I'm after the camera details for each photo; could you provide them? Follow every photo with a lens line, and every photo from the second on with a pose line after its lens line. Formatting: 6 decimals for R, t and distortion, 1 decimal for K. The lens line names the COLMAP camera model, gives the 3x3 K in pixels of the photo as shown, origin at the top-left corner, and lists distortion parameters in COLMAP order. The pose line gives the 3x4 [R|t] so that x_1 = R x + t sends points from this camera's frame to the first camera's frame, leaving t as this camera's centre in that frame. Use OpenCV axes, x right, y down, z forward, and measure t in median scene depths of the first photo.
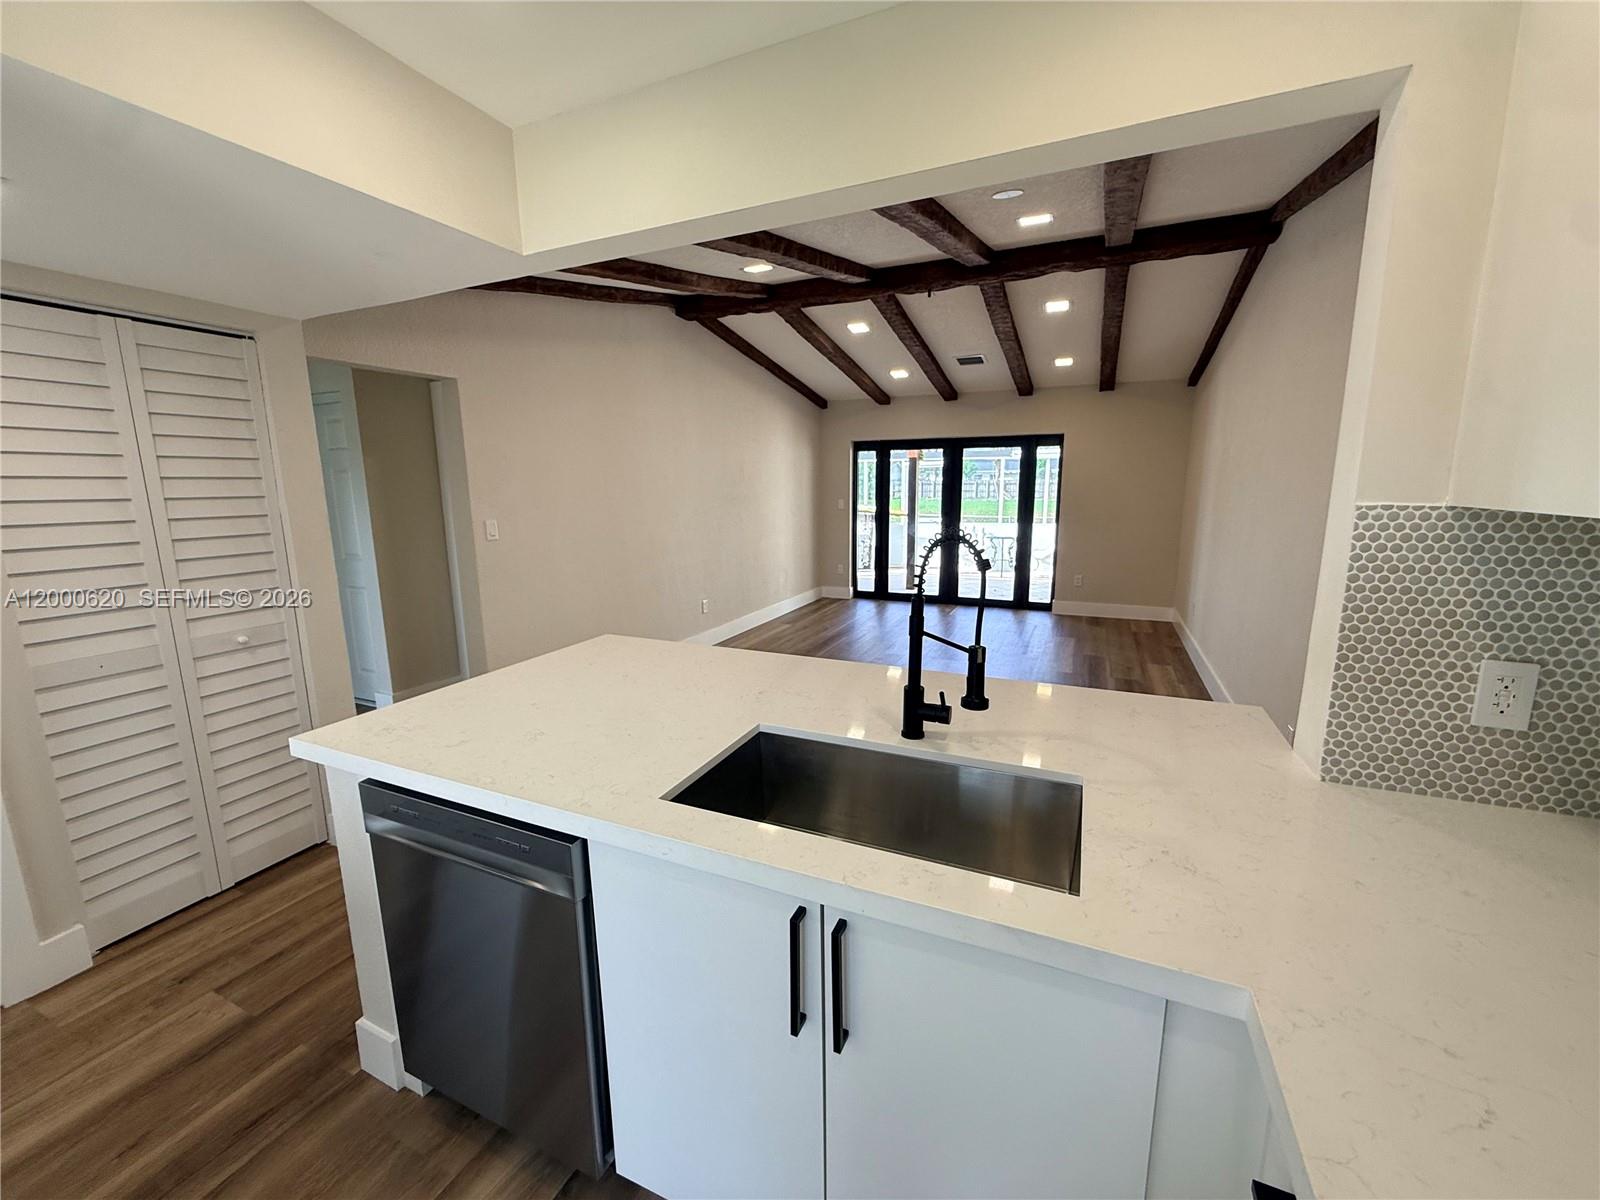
lens RADIAL K [[640.9, 0, 798.6], [0, 640.9, 592.1], [0, 0, 1]] dist [-0.000741, 0.000079]
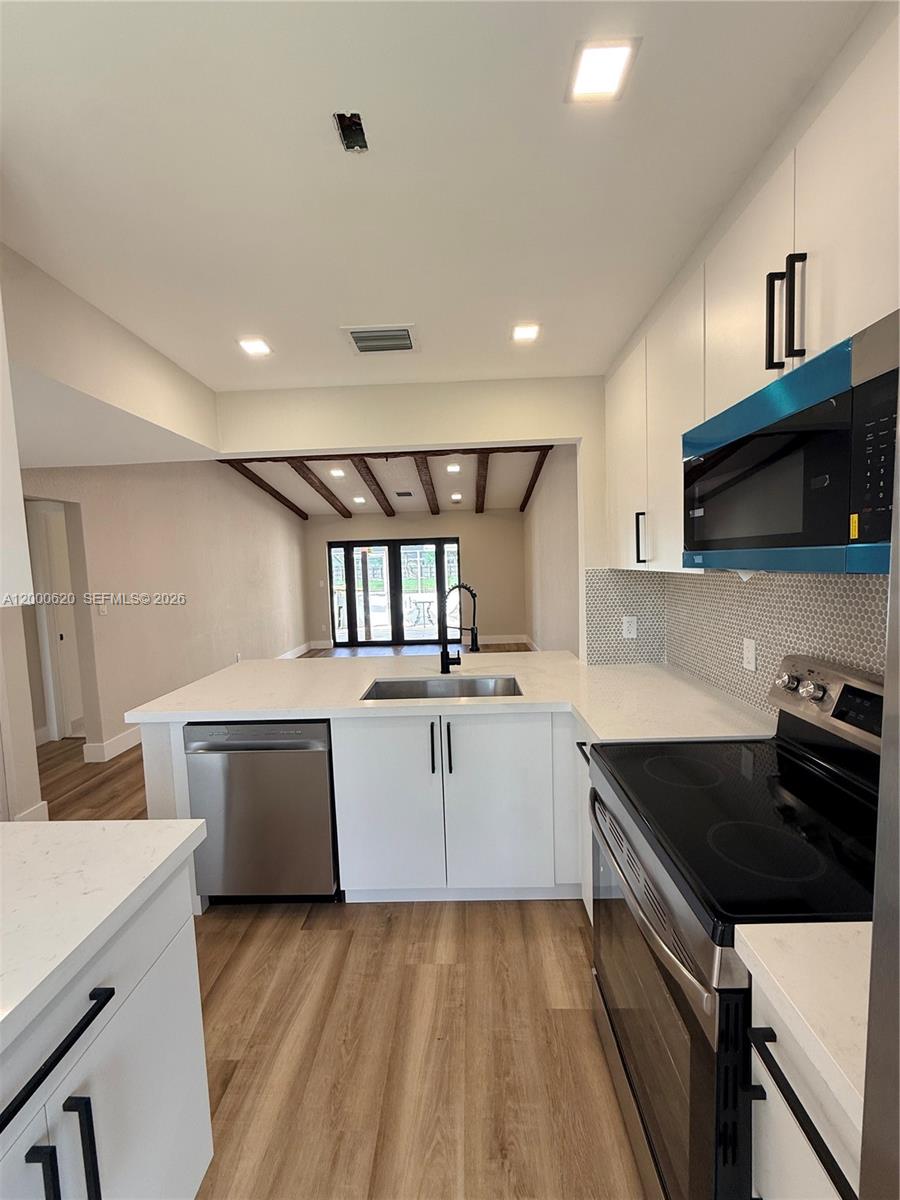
lens RADIAL K [[478.2, 0, 452.9], [0, 478.2, 597.0], [0, 0, 1]] dist [0.000492, 0.000211]
pose [[0.921098, -0.050872, 0.385992, -0.094020], [0.092594, 0.991604, -0.090269, 0.022506], [-0.378159, 0.118887, 0.918075, -0.132247]]
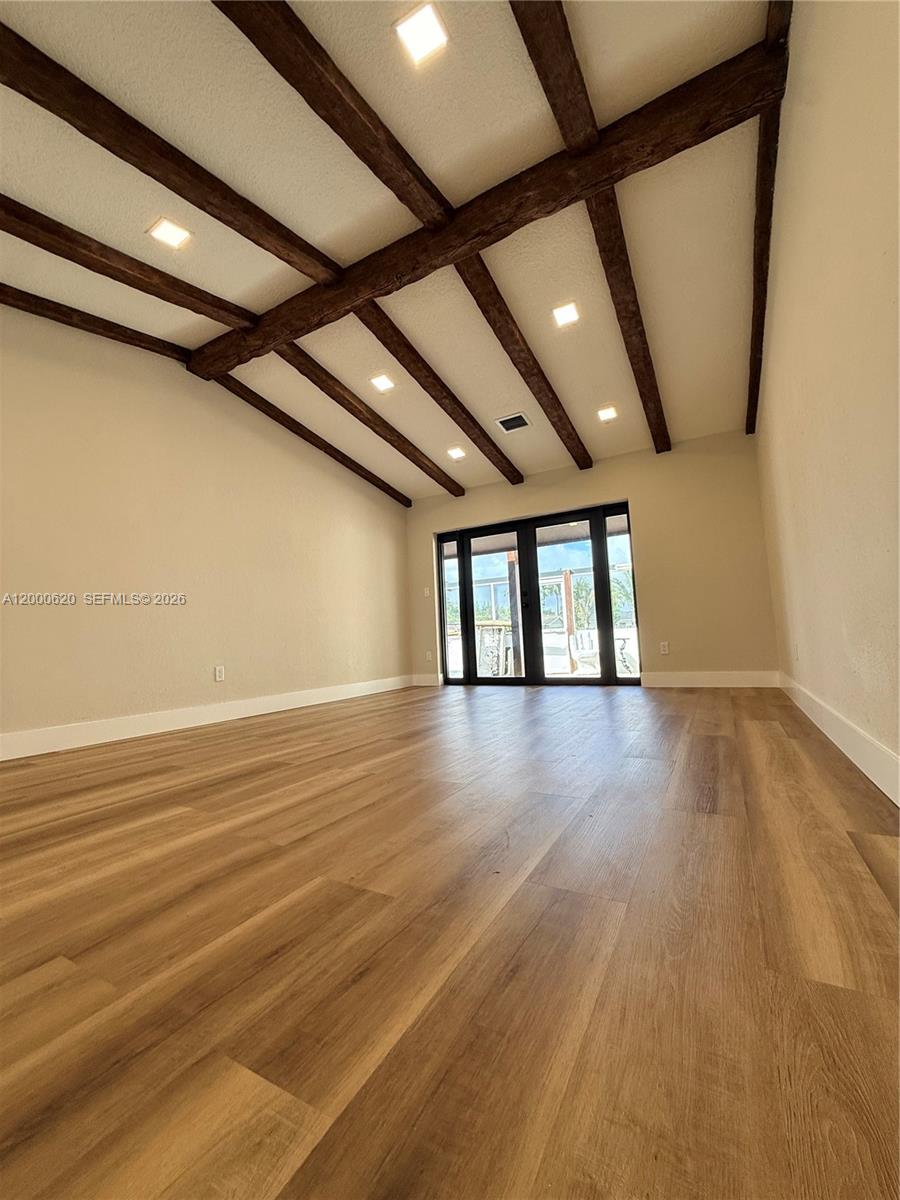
lens RADIAL K [[478.2, 0, 452.9], [0, 478.2, 597.0], [0, 0, 1]] dist [0.000492, 0.000211]
pose [[0.996225, -0.045731, -0.073787, 0.192852], [0.025658, 0.967132, -0.252978, 0.077501], [0.082931, 0.250130, 0.964654, 0.304828]]
